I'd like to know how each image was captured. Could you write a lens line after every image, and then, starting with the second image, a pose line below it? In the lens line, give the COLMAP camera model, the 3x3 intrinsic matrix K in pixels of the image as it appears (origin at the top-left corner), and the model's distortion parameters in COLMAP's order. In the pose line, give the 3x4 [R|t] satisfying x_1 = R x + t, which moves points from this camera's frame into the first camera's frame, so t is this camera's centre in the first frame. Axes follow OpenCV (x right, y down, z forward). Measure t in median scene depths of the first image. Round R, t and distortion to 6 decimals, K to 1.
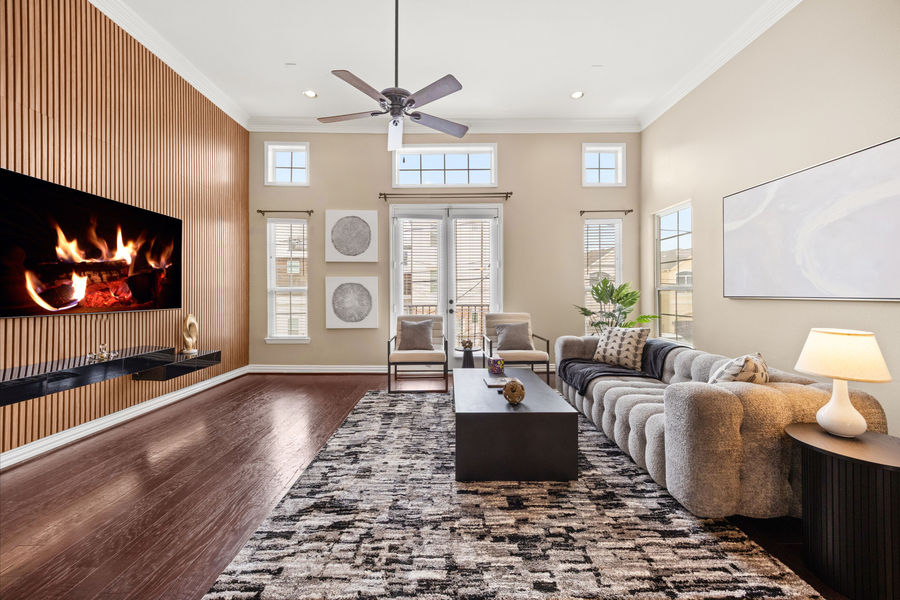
lens RADIAL K [[351.2, 0, 450.0], [0, 351.2, 300.0], [0, 0, 1]] dist [0.000265, 0.000117]
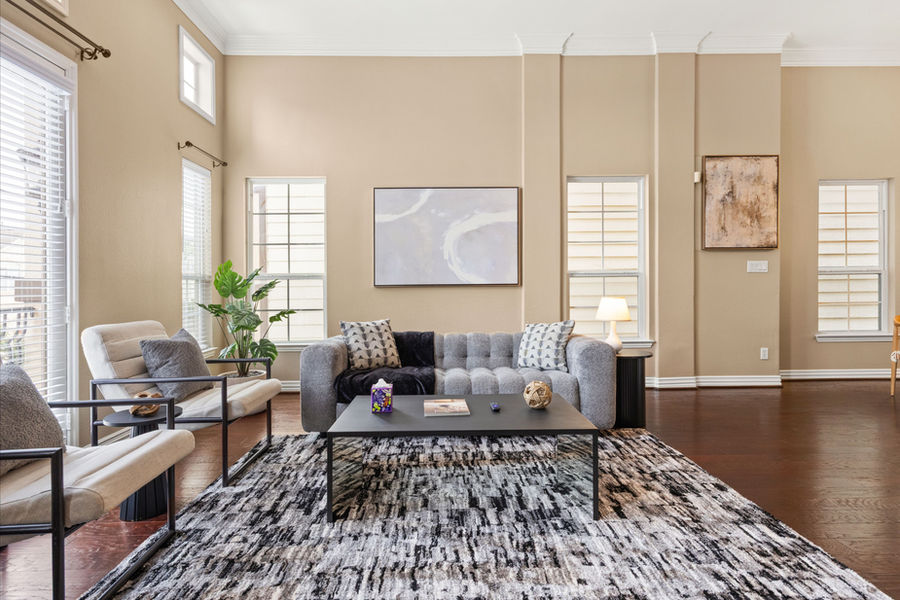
lens RADIAL K [[475.3, 0, 448.9], [0, 475.3, 291.8], [0, 0, 1]] dist [0.003617, 0.000746]
pose [[-0.021612, -0.003444, 0.999760, -1.167778], [0.028935, 0.999573, 0.004069, 0.019949], [-0.999348, 0.029016, -0.021503, 1.566341]]
